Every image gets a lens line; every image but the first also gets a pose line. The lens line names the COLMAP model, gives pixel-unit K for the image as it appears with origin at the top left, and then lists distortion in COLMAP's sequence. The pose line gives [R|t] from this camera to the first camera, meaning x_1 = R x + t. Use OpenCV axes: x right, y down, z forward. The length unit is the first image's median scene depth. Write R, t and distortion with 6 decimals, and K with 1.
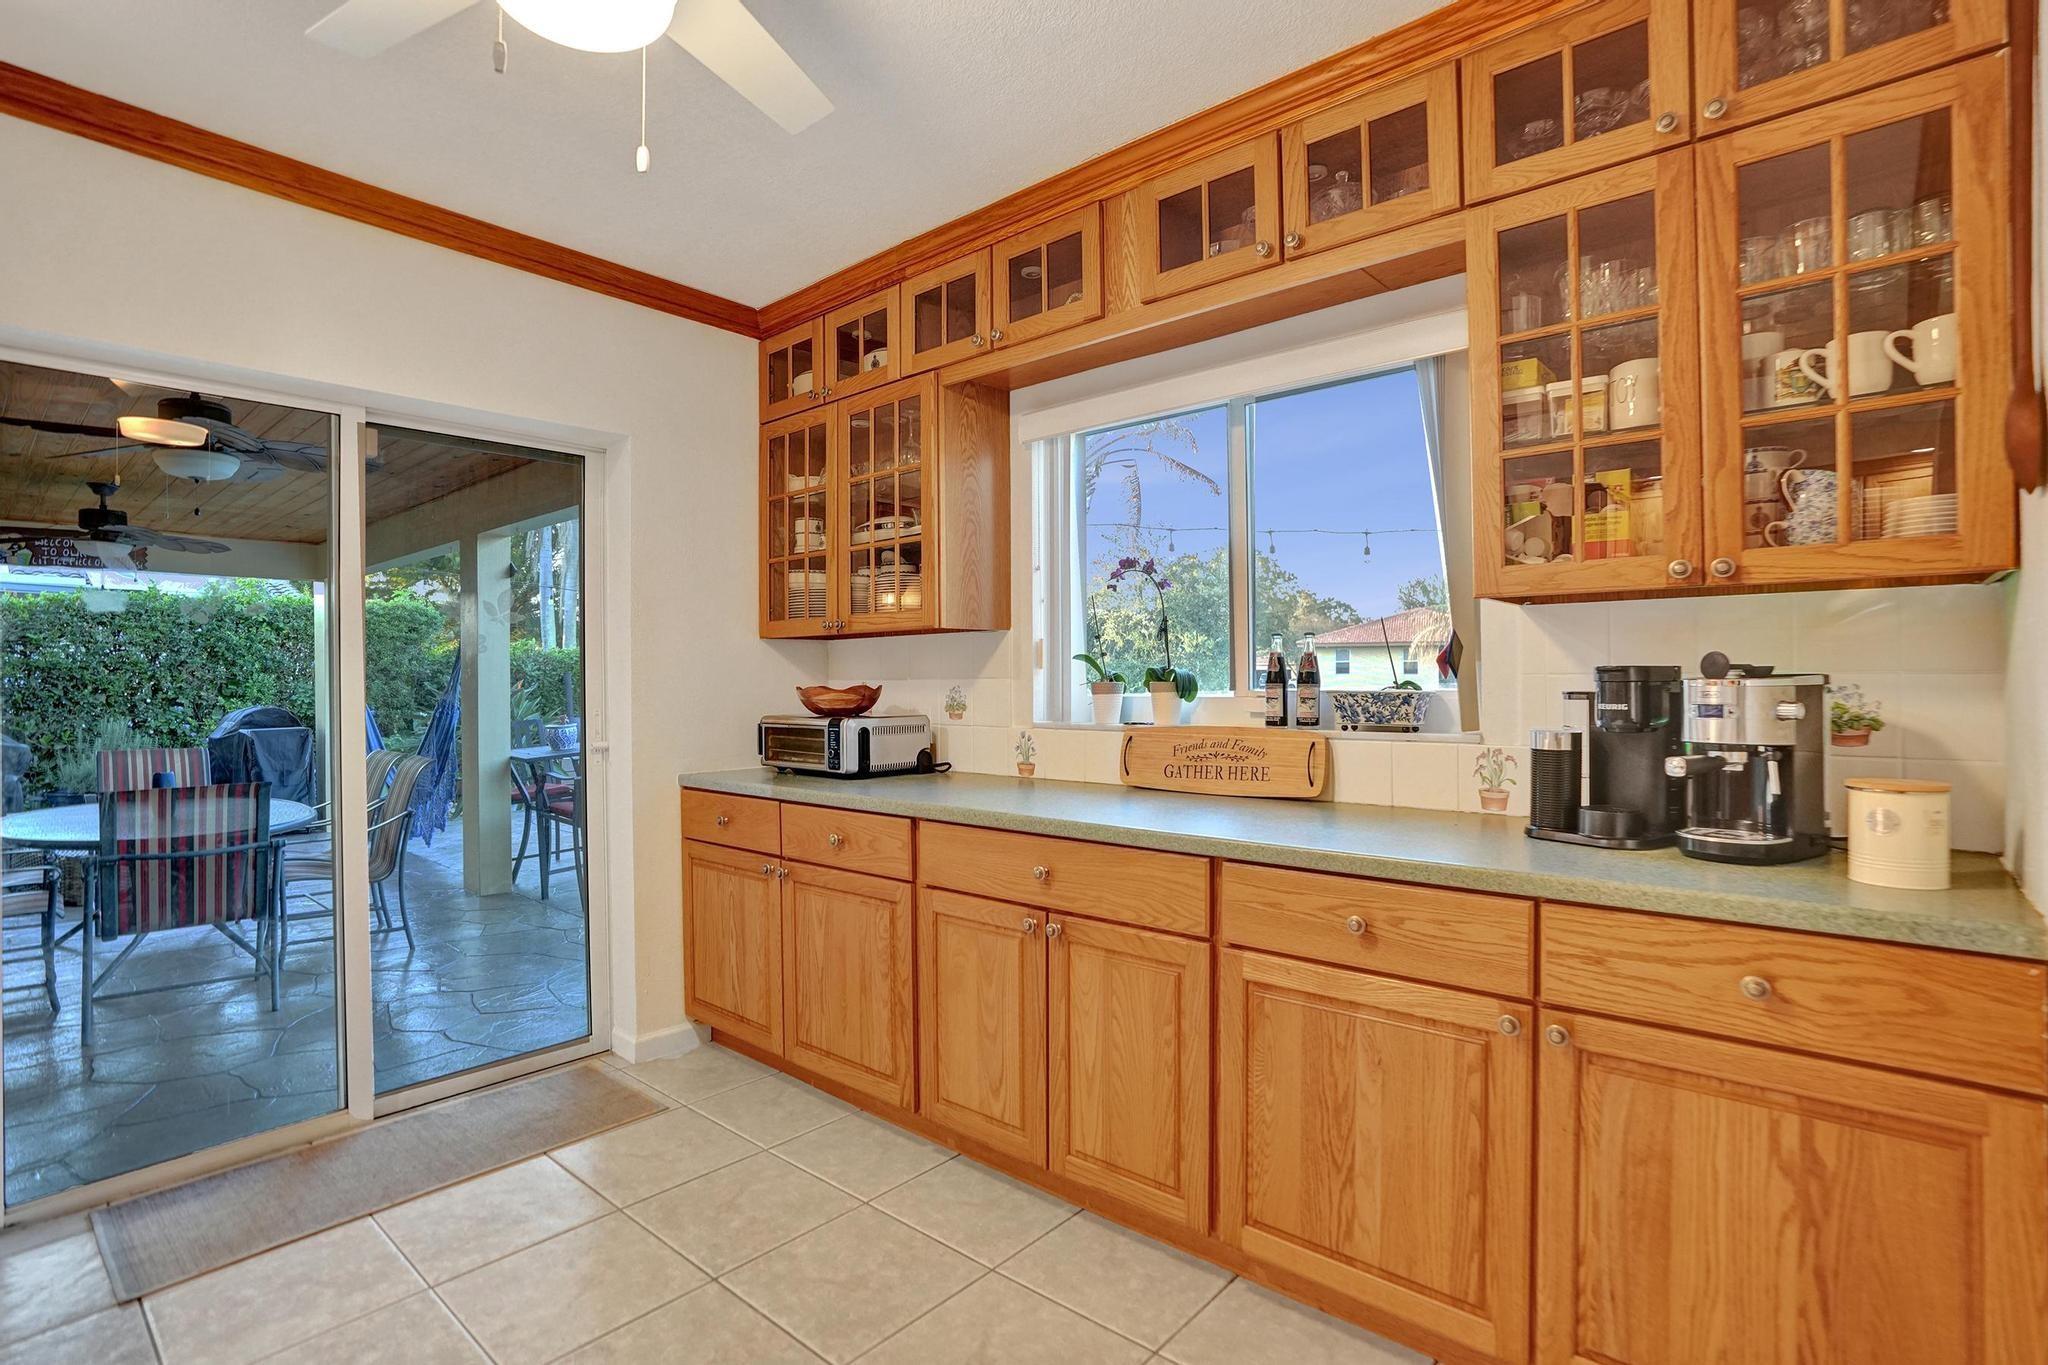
lens RADIAL K [[986.7, 0, 1018.7], [0, 986.7, 674.6], [0, 0, 1]] dist [-0.071966, 0.030430]
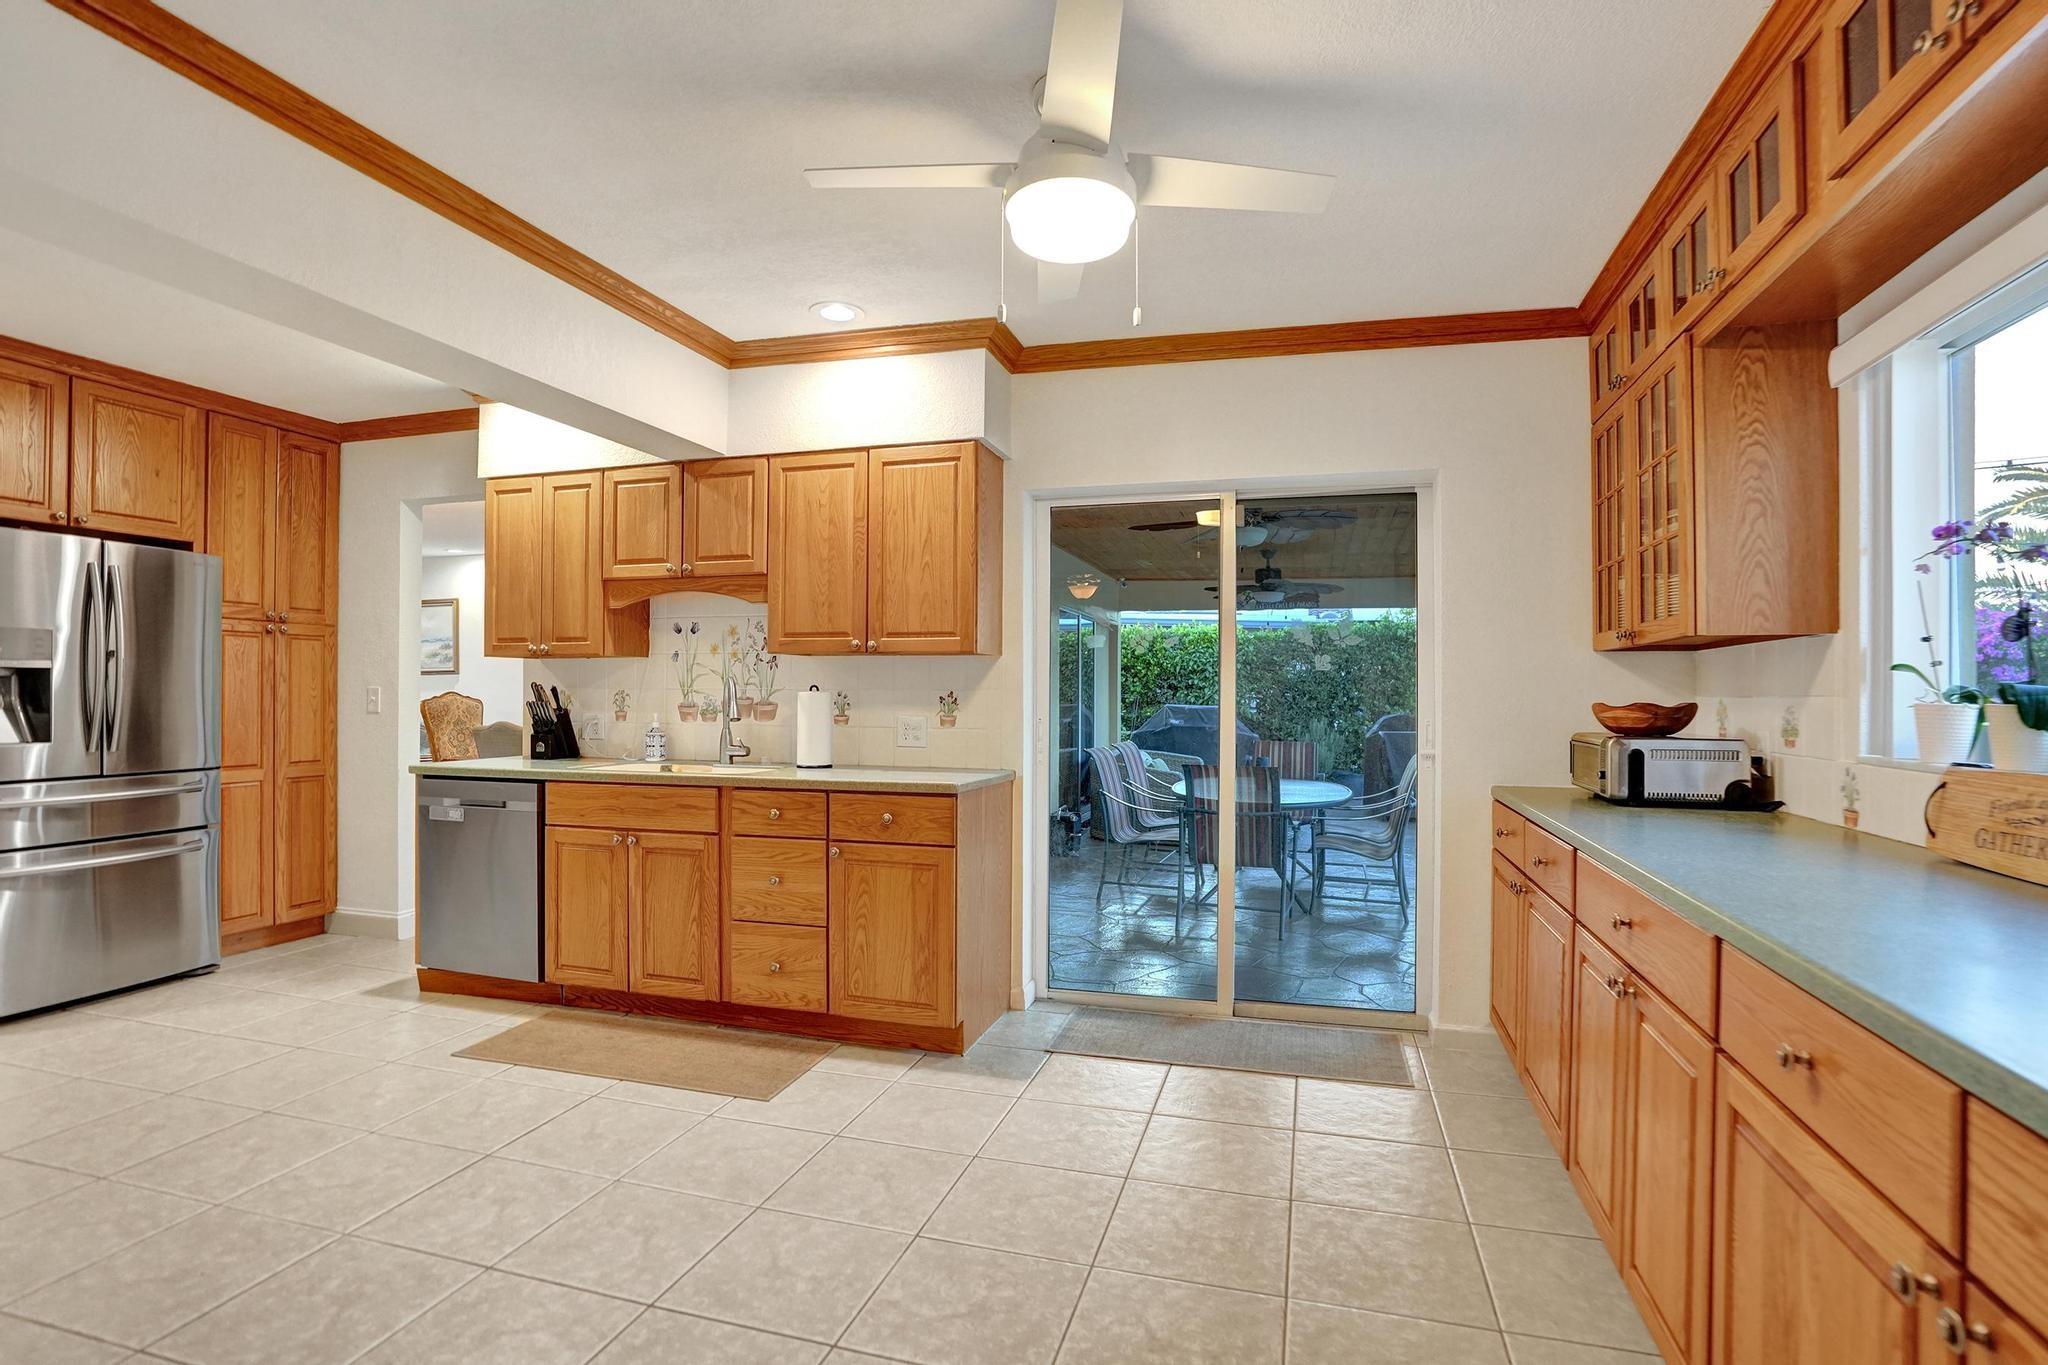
lens RADIAL K [[991.0, 0, 1023.2], [0, 991.0, 686.6], [0, 0, 1]] dist [-0.069002, 0.030386]
pose [[0.418619, 0.003967, -0.908153, 0.514874], [-0.006157, 0.999980, 0.001530, -0.000893], [0.908141, 0.004951, 0.418635, 0.164575]]
